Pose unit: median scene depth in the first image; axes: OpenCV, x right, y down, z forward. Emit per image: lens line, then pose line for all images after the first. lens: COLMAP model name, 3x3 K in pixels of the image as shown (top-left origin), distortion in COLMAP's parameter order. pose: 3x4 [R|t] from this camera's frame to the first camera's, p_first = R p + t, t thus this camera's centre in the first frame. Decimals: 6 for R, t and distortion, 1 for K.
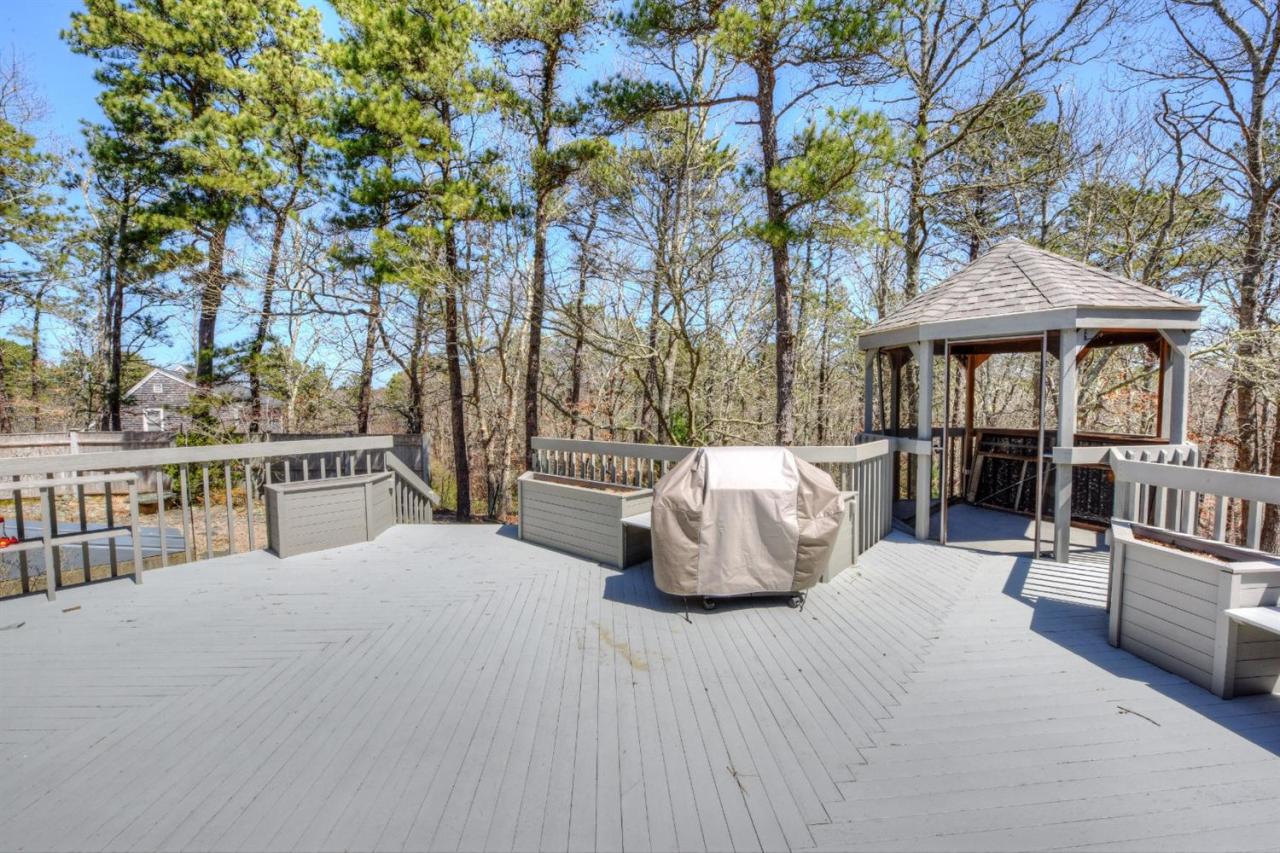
lens RADIAL K [[513.5, 0, 640.0], [0, 513.5, 426.5], [0, 0, 1]] dist [-0.019441, -0.000378]
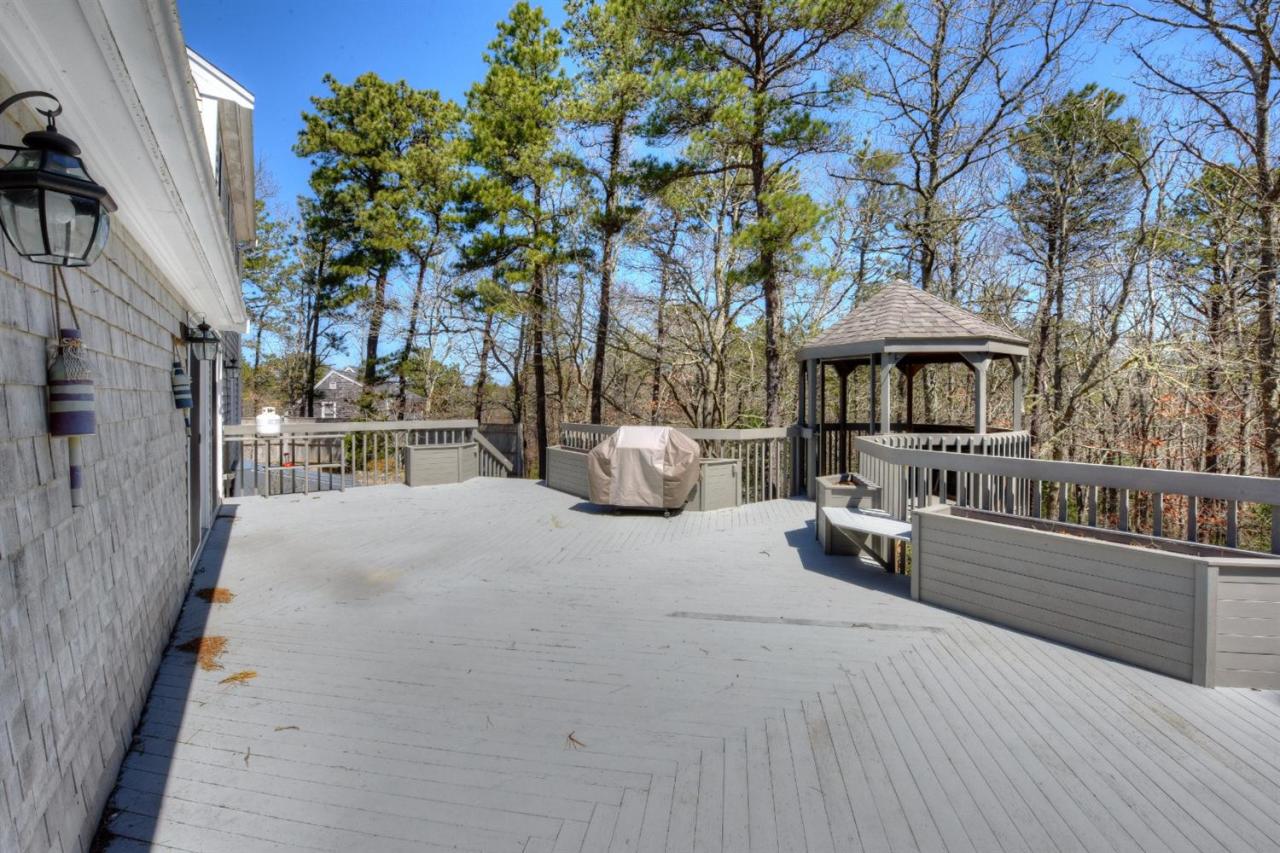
lens RADIAL K [[524.9, 0, 640.3], [0, 524.9, 403.1], [0, 0, 1]] dist [-0.020654, -0.000377]
pose [[0.975516, 0.010813, -0.219661, 0.176091], [-0.020013, 0.999011, -0.039702, 0.010088], [0.219015, 0.043126, 0.974768, -0.229542]]
